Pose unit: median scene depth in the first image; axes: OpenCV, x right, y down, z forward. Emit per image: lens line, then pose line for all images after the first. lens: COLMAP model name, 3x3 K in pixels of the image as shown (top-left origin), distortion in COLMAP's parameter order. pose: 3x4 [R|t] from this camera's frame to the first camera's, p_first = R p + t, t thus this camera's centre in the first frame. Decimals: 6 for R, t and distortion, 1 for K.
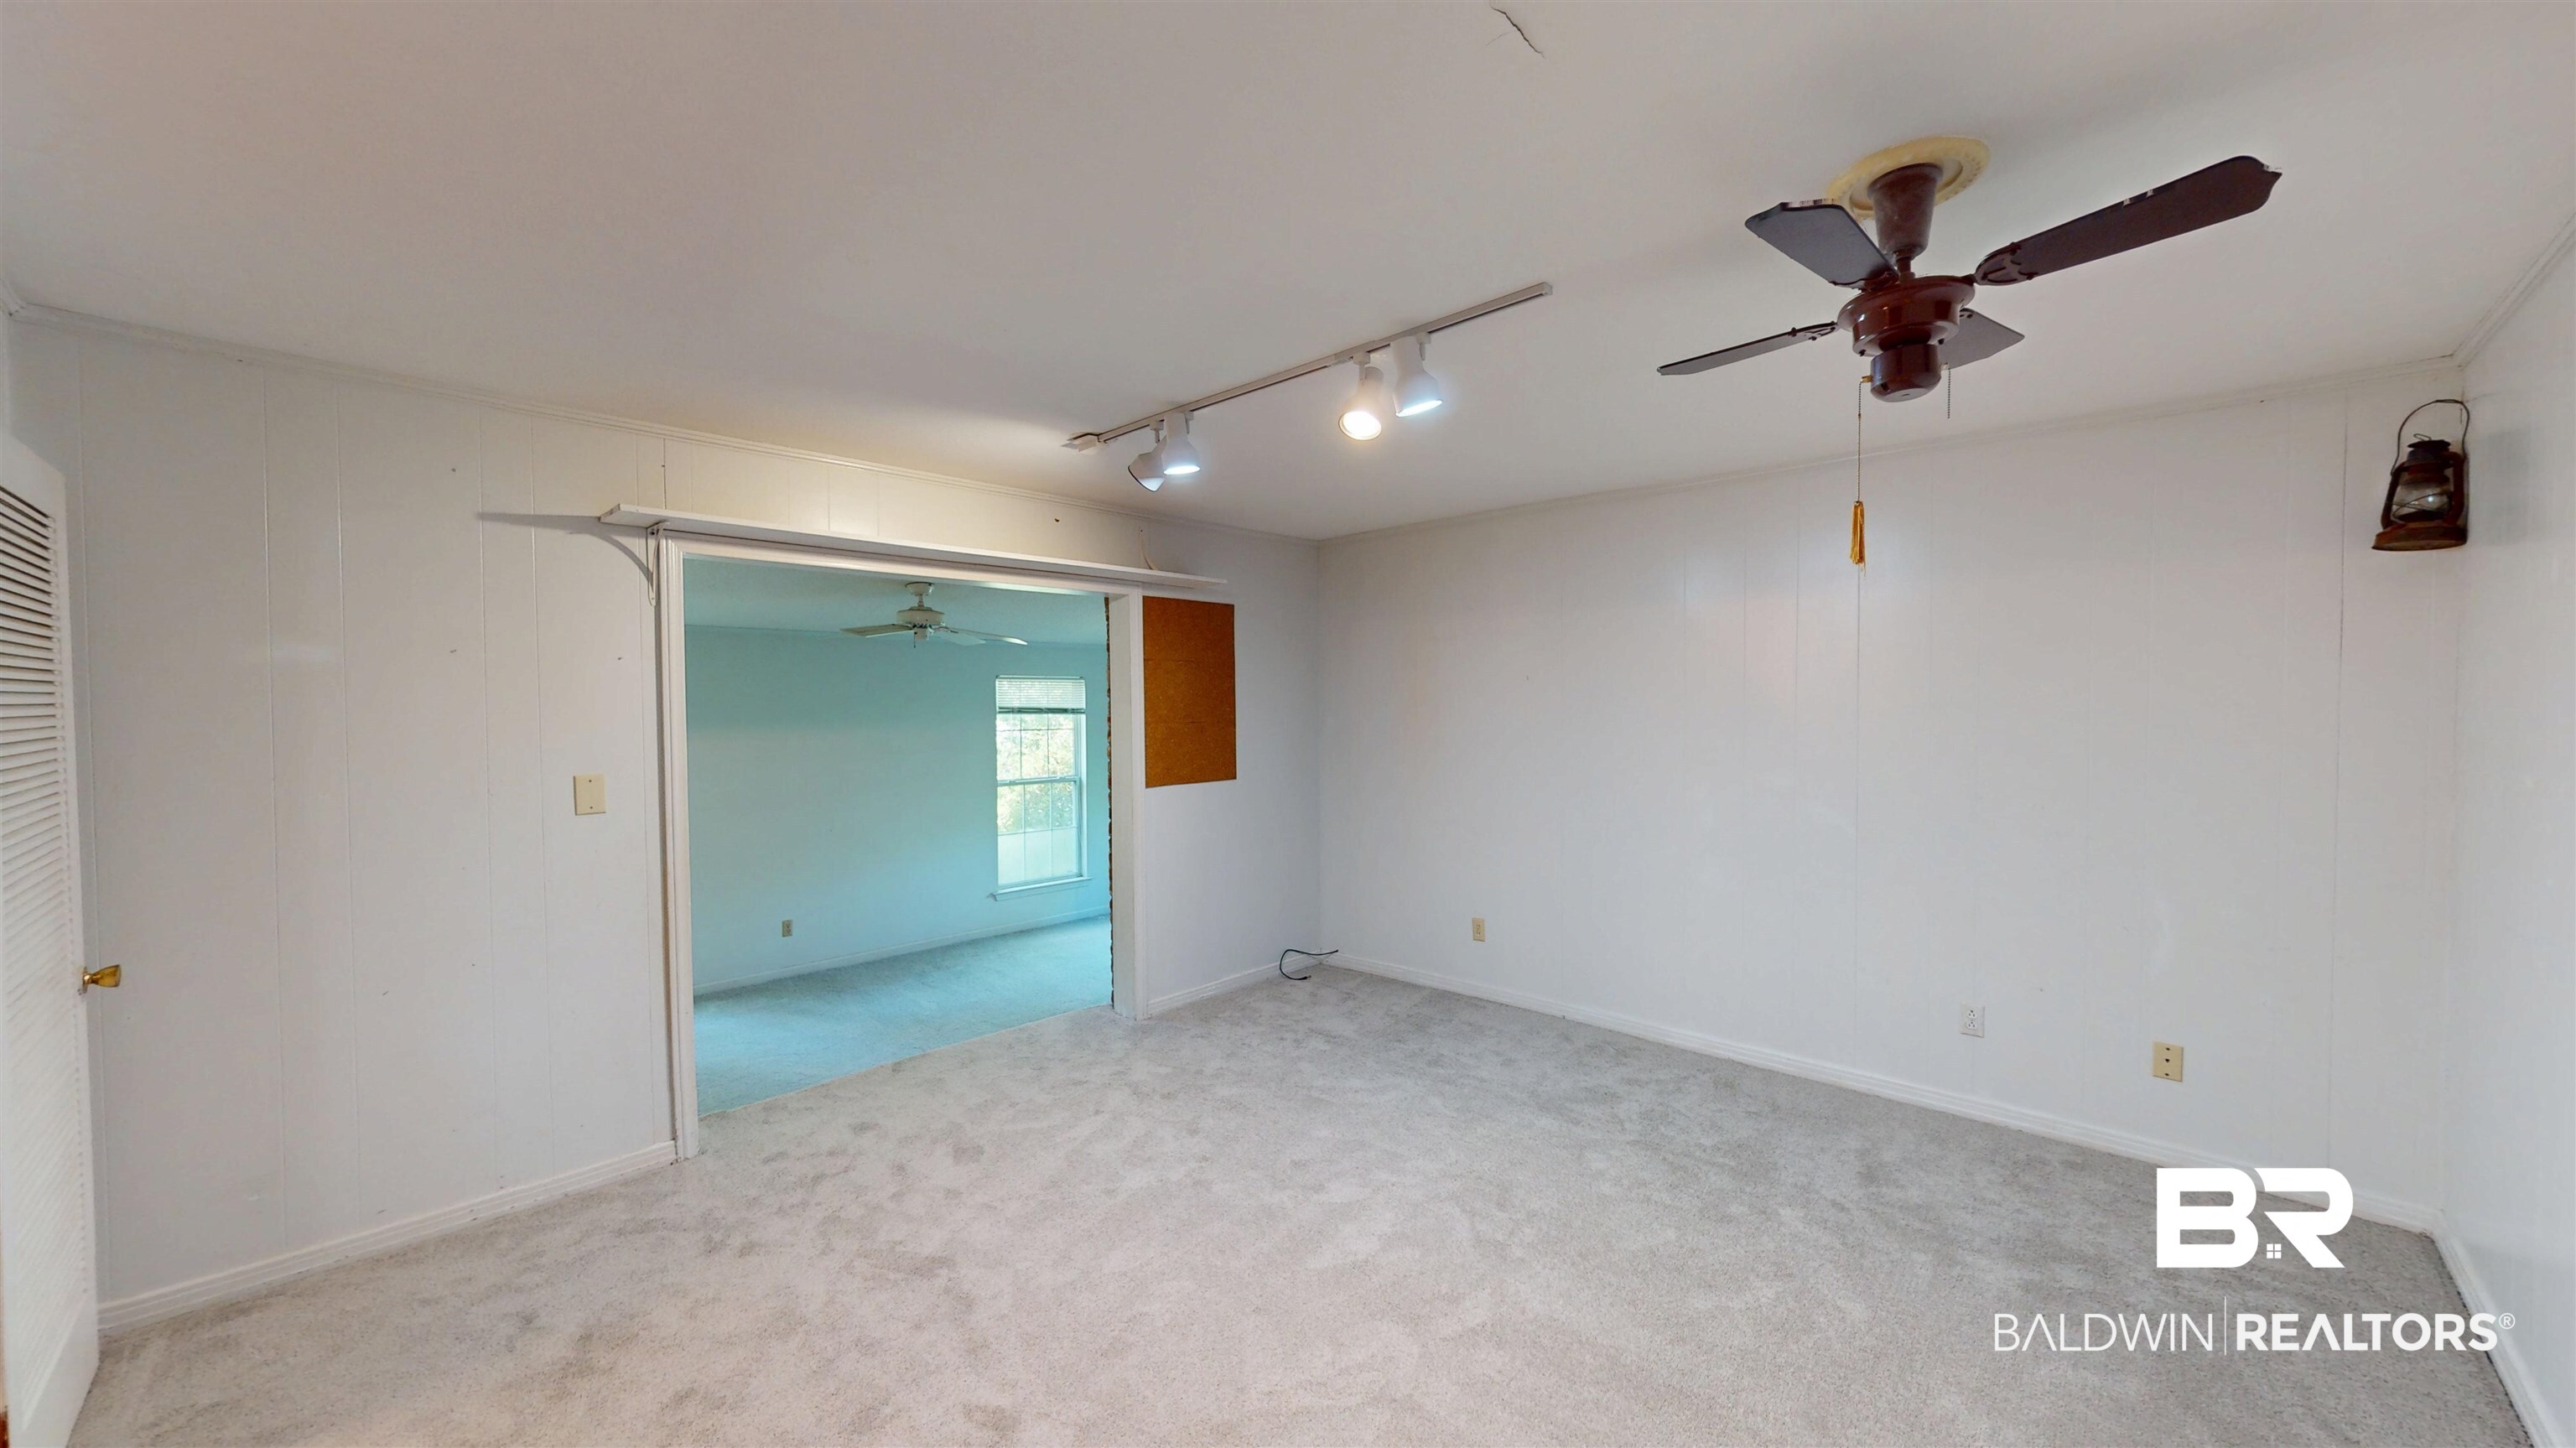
lens RADIAL K [[958.1, 0, 1297.4], [0, 958.1, 723.4], [0, 0, 1]] dist [0.008103, -0.000254]
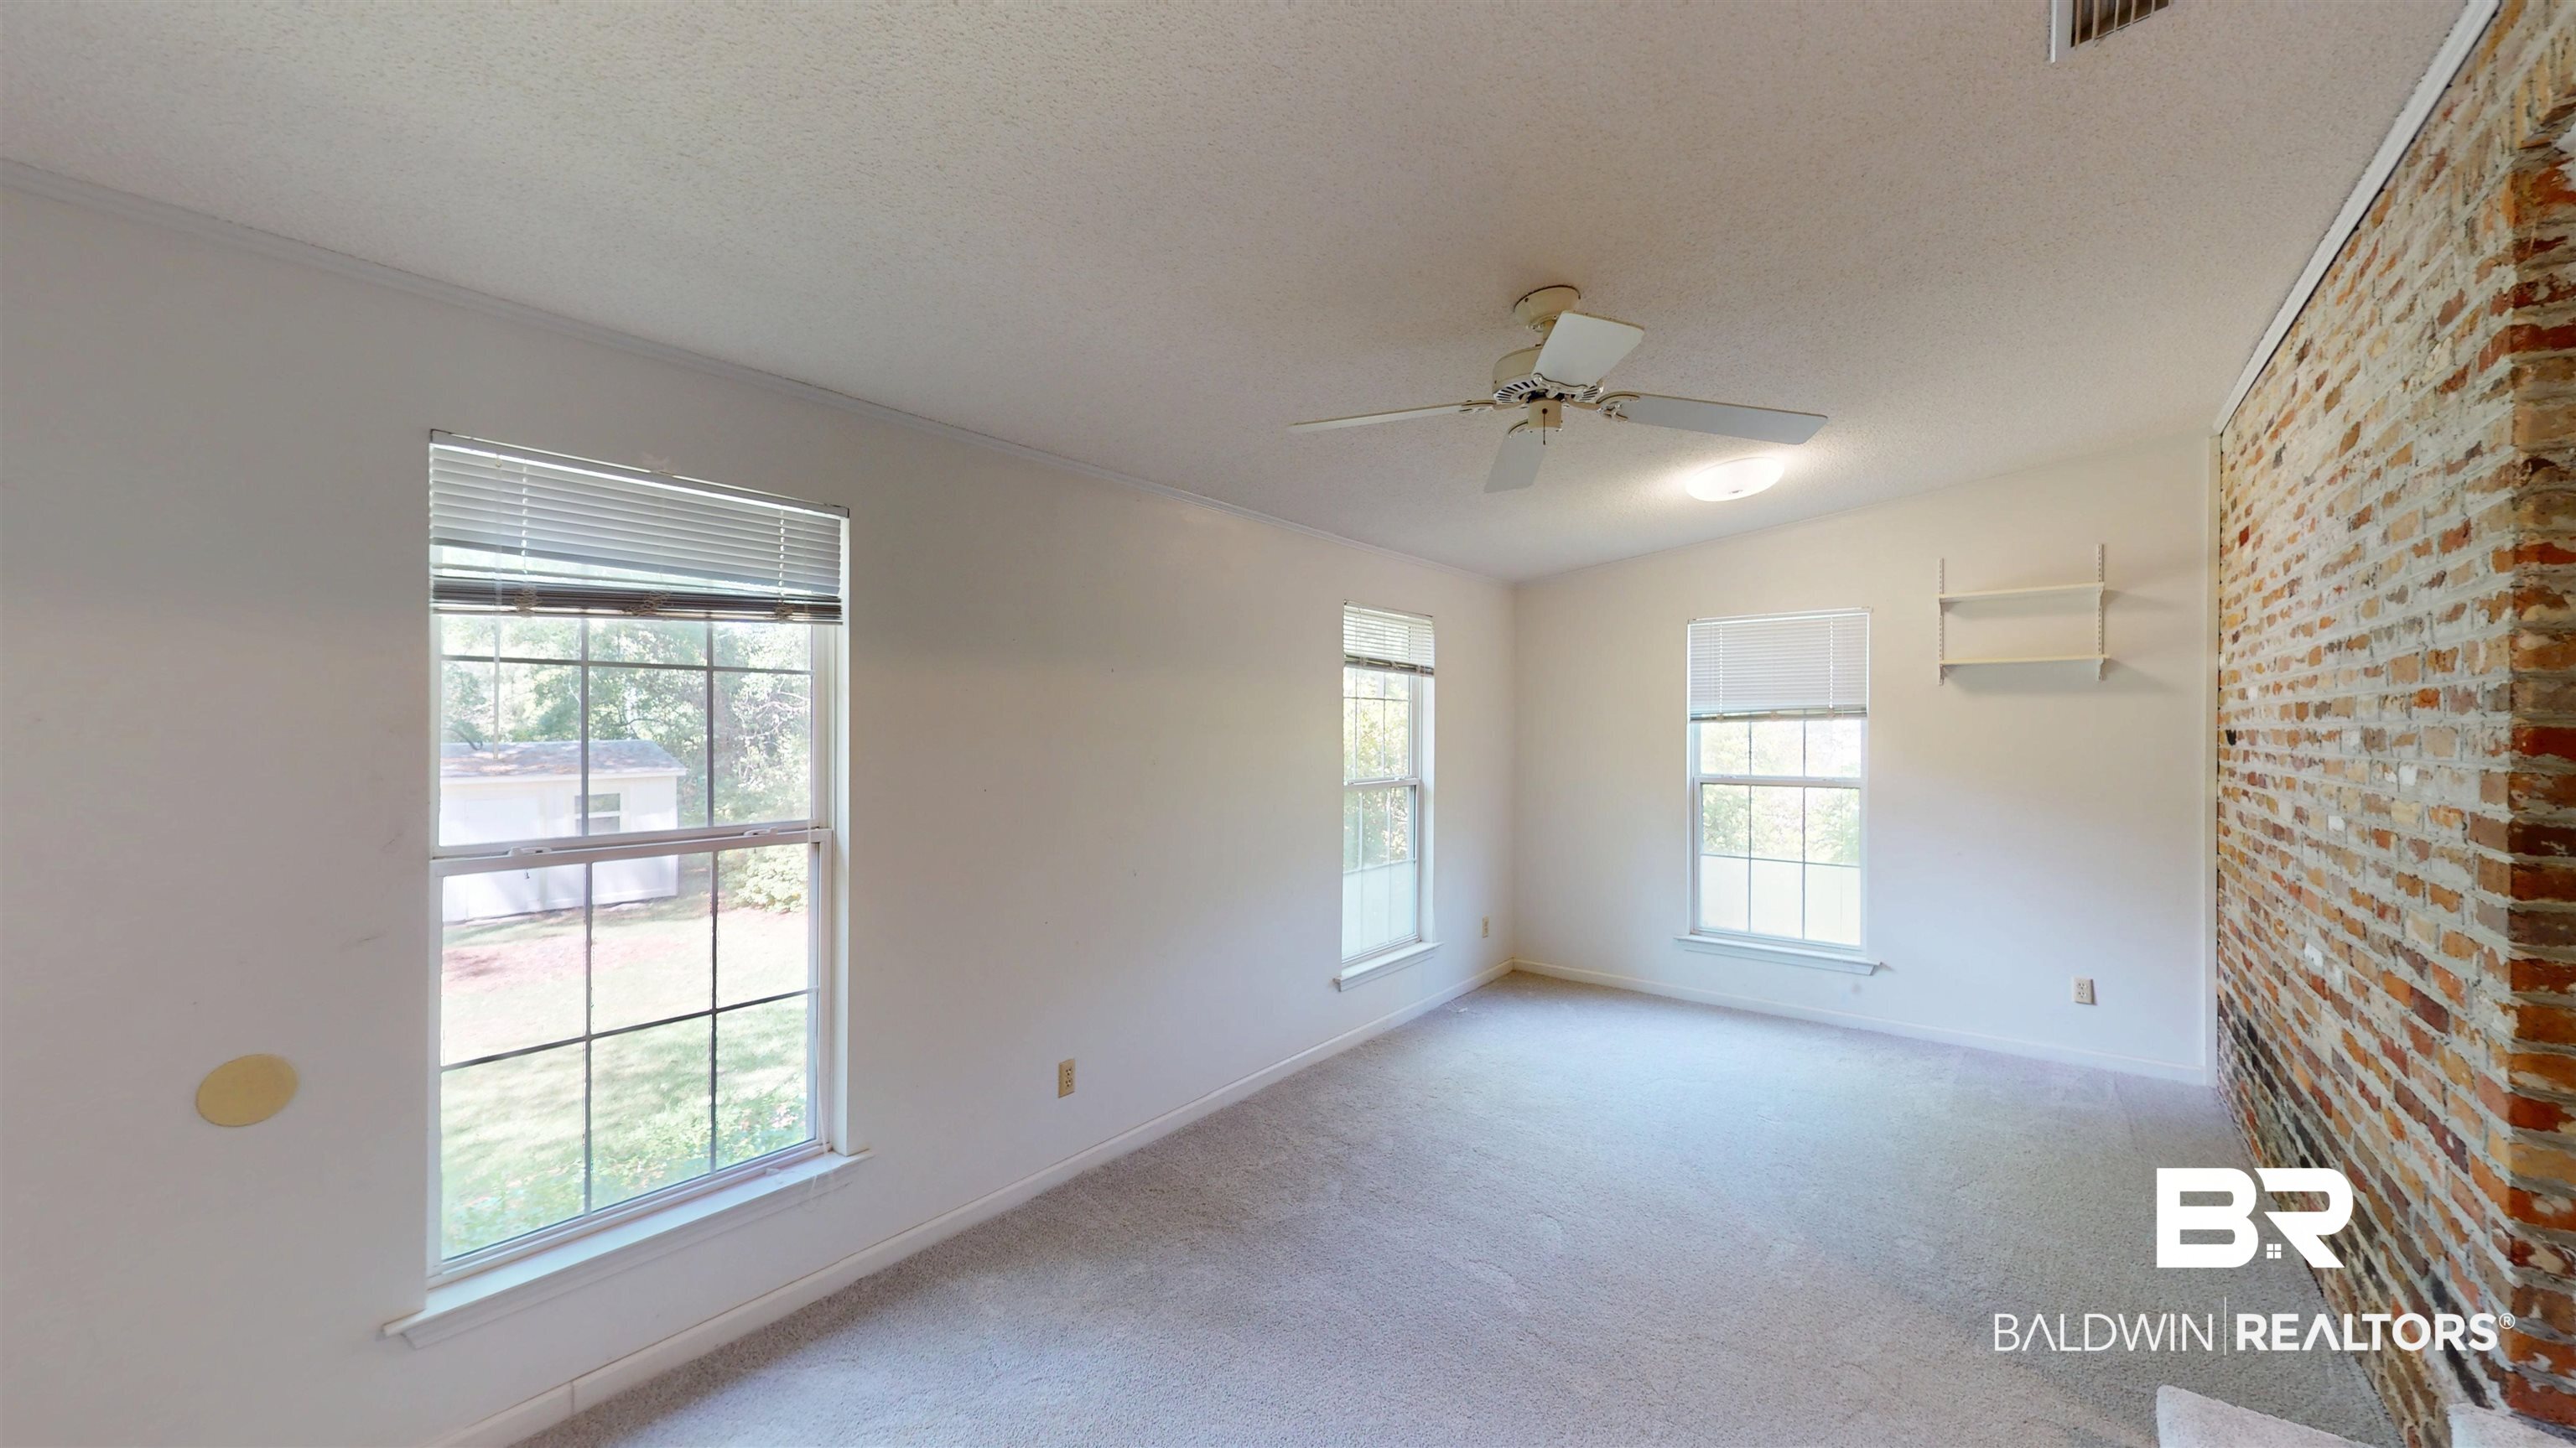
lens RADIAL K [[958.1, 0, 1283.9], [0, 958.1, 714.5], [0, 0, 1]] dist [0.008103, -0.000254]
pose [[0.994503, 0.014245, 0.103734, -0.737202], [-0.010718, 0.999348, -0.034483, 0.072612], [-0.104158, 0.033182, 0.994007, 0.783521]]
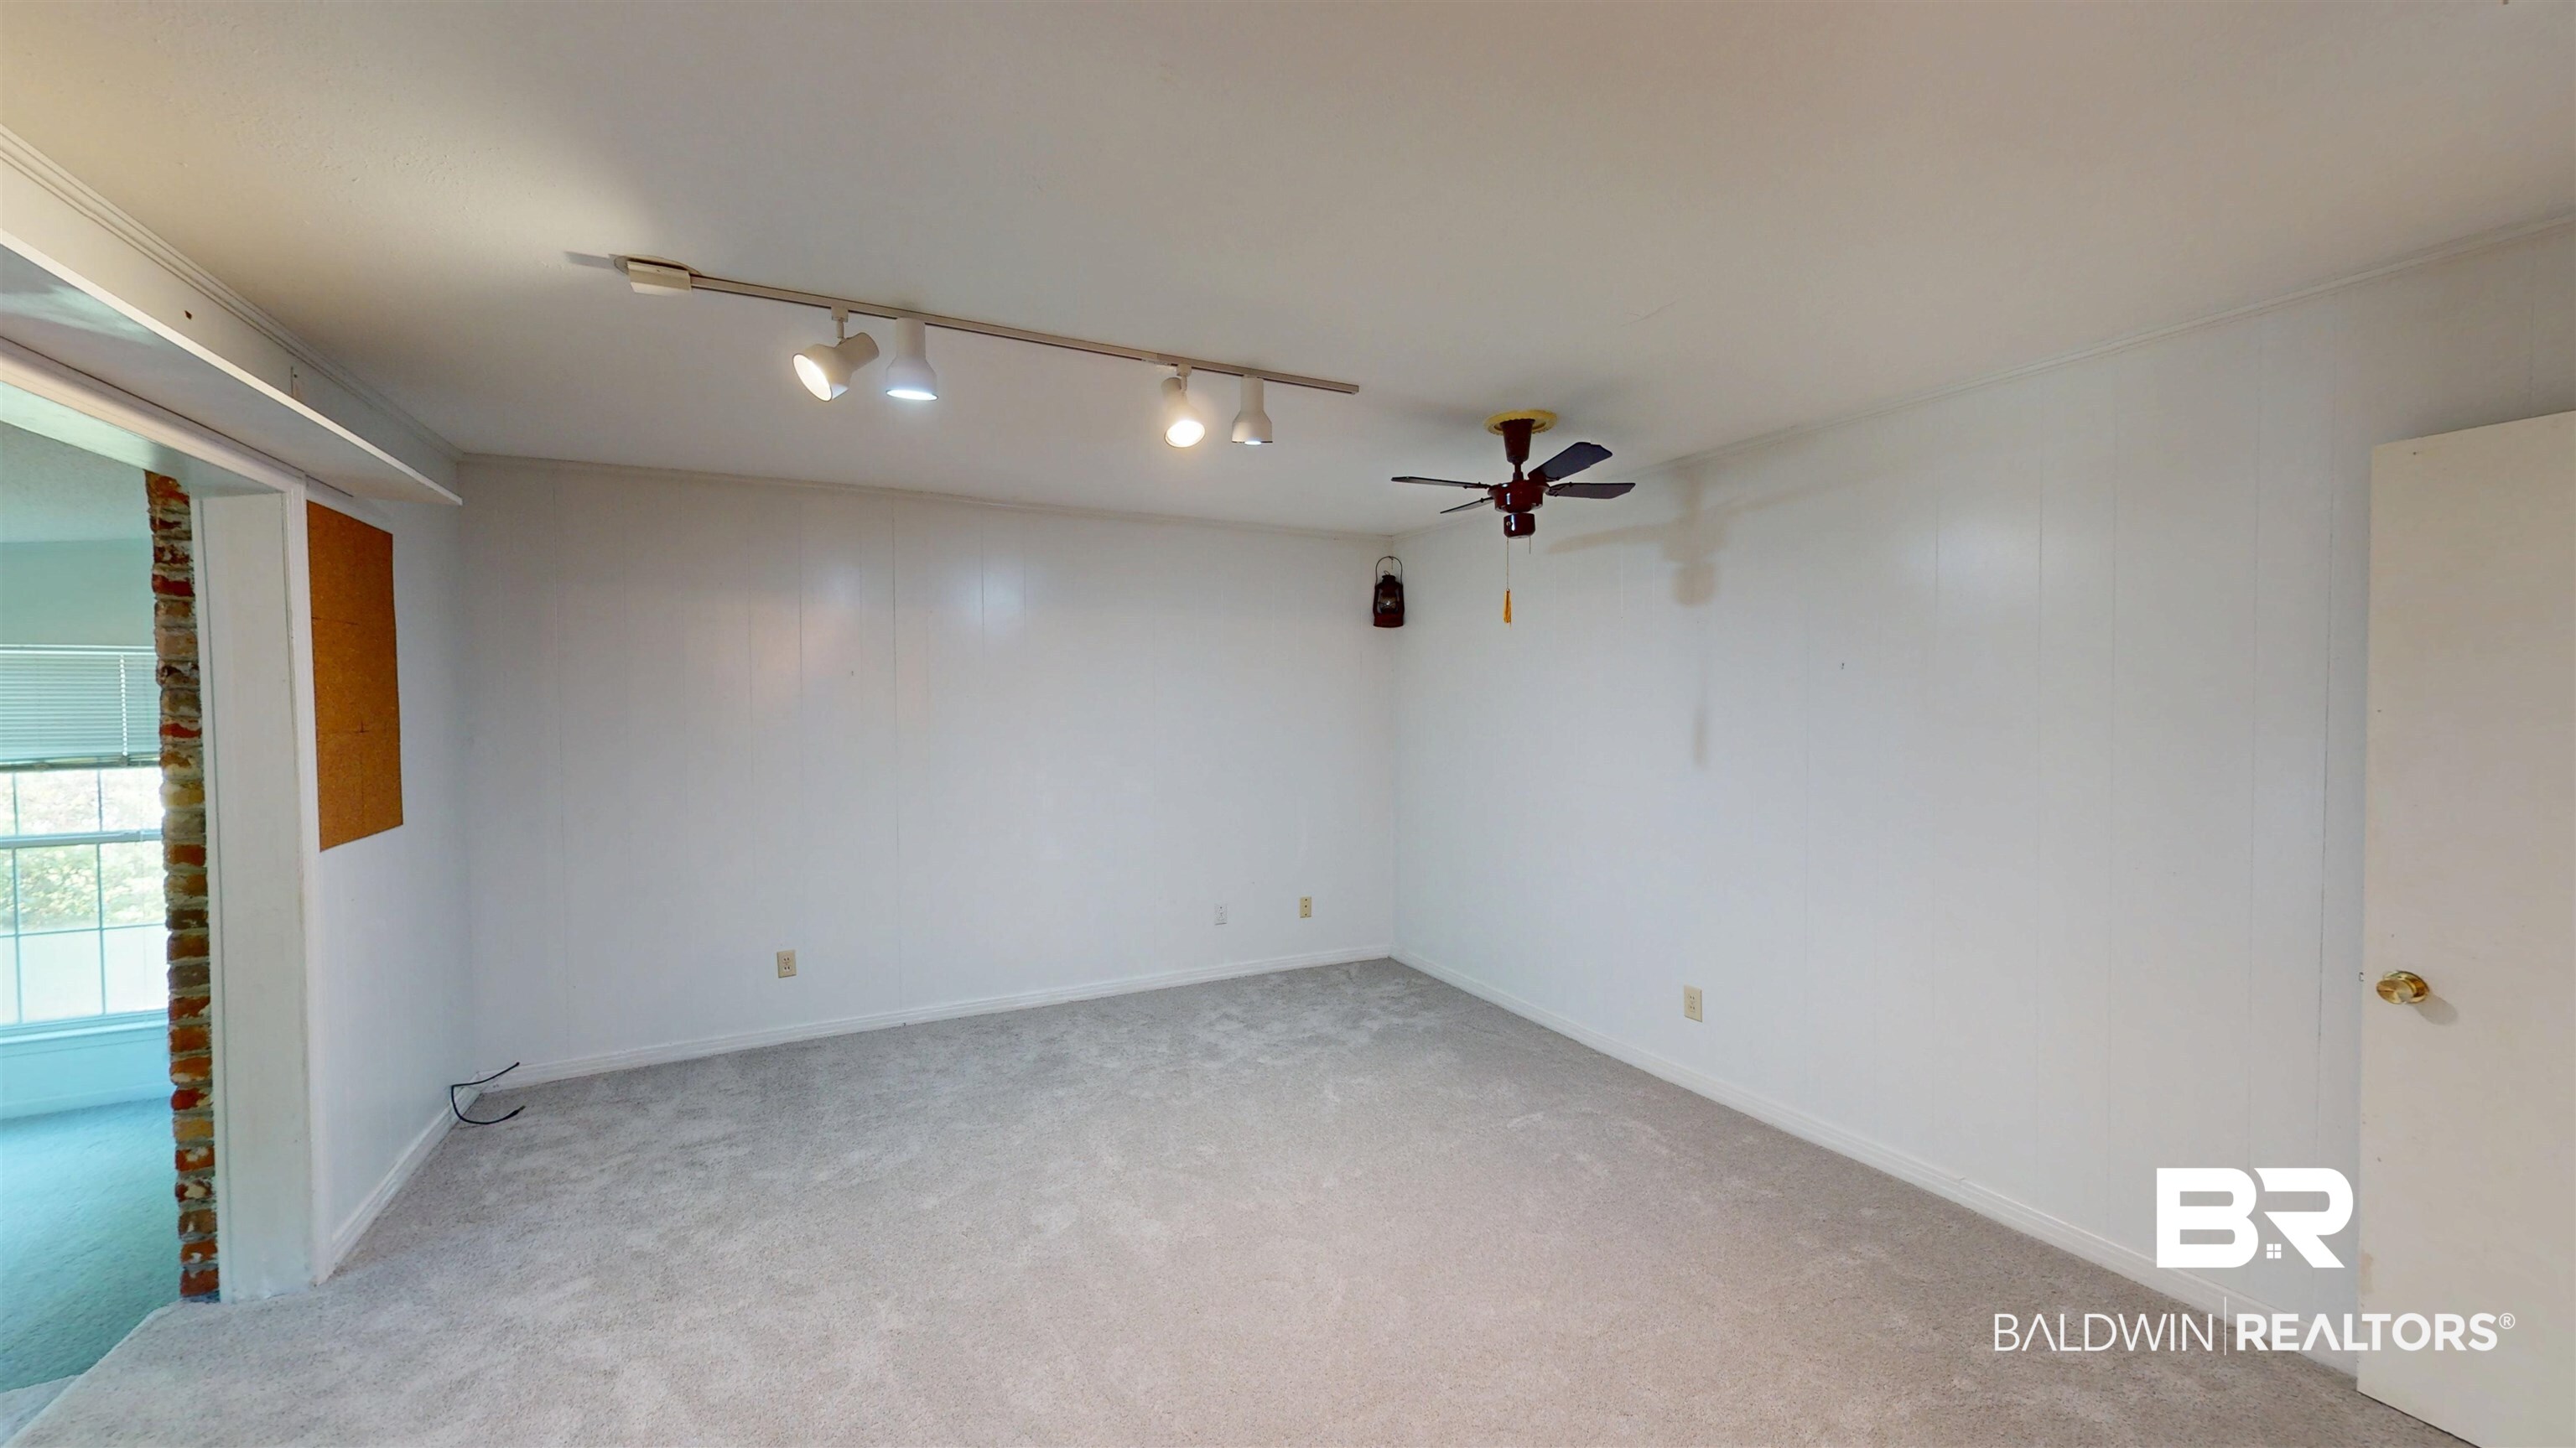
lens RADIAL K [[958.1, 0, 1277.0], [0, 958.1, 715.4], [0, 0, 1]] dist [0.008103, -0.000254]
pose [[0.339157, -0.009994, 0.940677, -0.537568], [0.020991, 0.999775, 0.003054, -0.000750], [-0.940496, 0.018710, 0.339290, 0.333179]]
